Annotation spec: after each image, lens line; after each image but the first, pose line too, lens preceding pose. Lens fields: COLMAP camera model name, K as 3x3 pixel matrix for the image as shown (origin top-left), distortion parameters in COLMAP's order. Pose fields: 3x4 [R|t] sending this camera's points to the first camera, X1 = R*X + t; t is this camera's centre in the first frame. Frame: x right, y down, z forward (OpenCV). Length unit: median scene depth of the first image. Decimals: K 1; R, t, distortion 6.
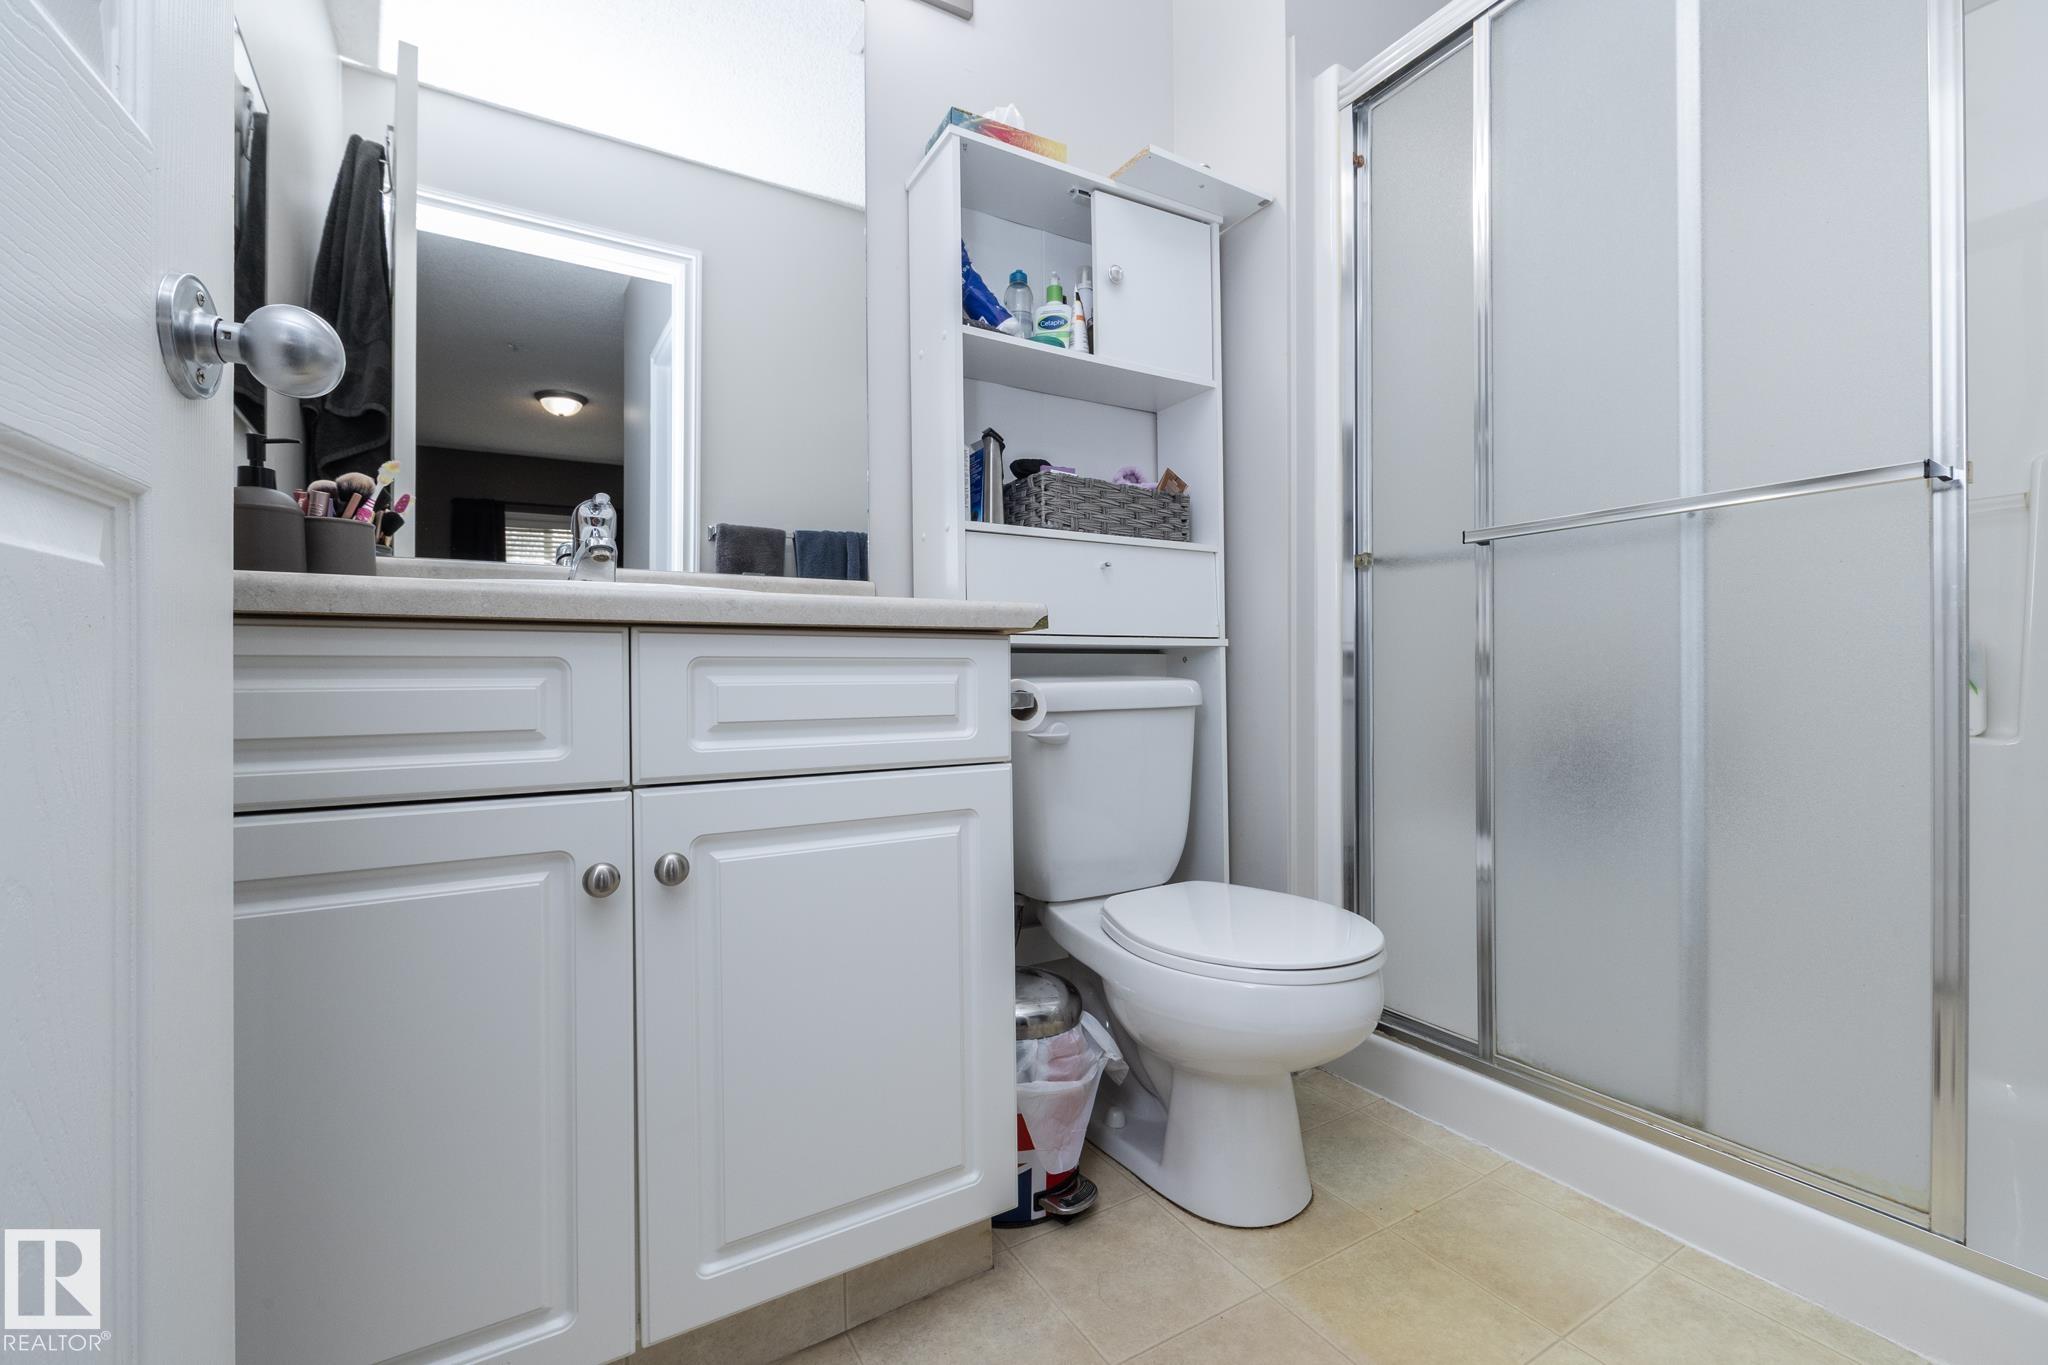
lens RADIAL K [[863.8, 0, 1025.3], [0, 863.8, 679.5], [0, 0, 1]] dist [-0.002373, -0.000049]
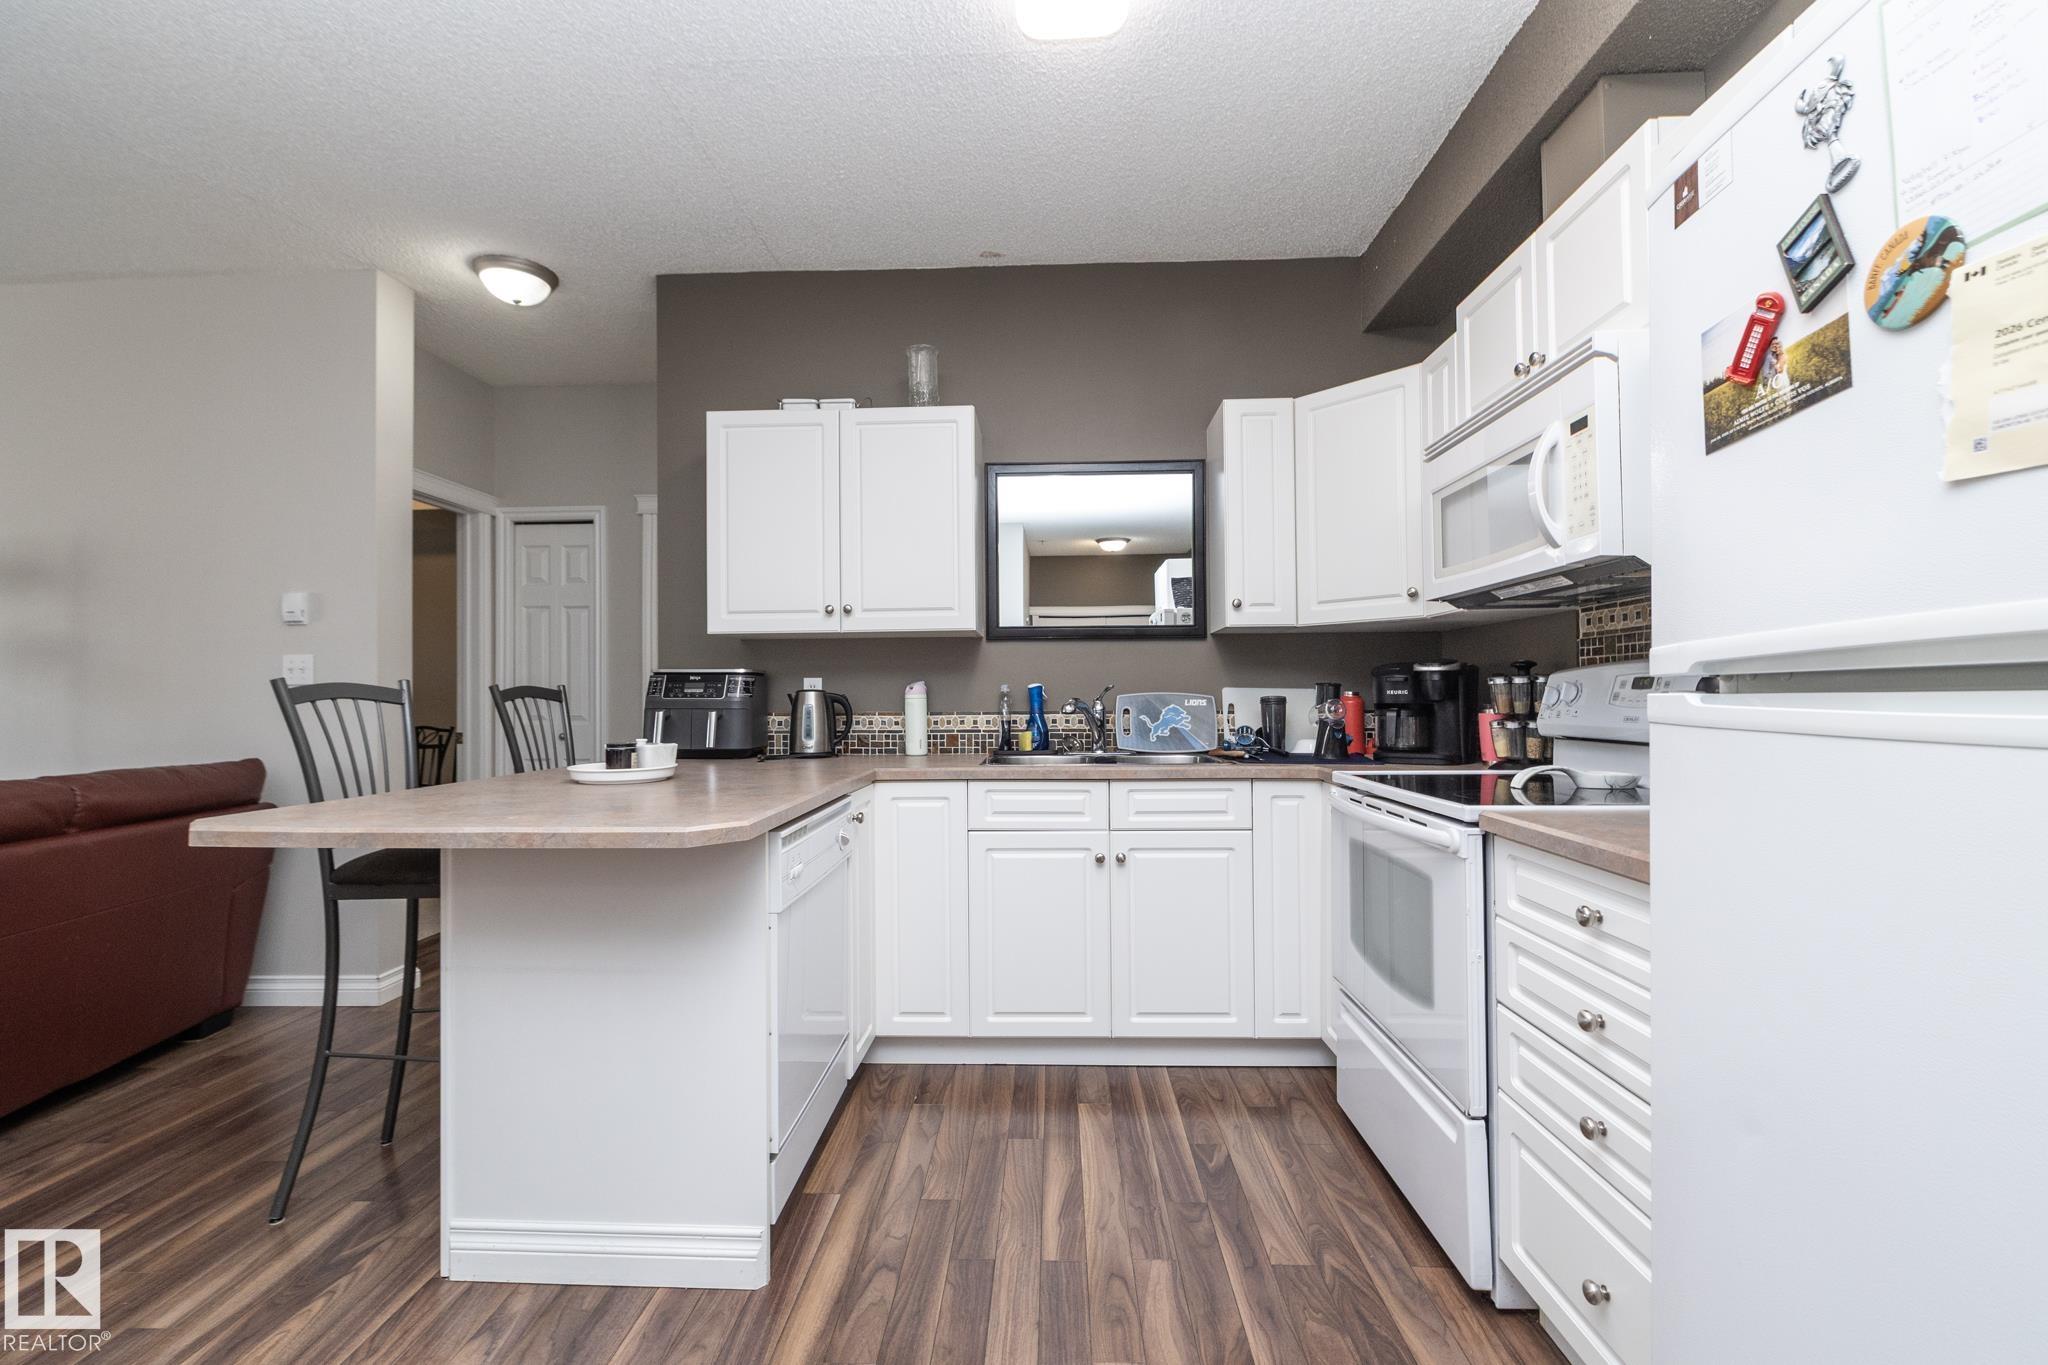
lens RADIAL K [[863.8, 0, 1020.5], [0, 863.8, 683.7], [0, 0, 1]] dist [-0.002373, -0.000049]
pose [[0.829847, -0.003217, -0.557982, 0.975610], [-0.002412, 0.999953, -0.009352, -0.356852], [0.557986, 0.009106, 0.829800, -1.688754]]
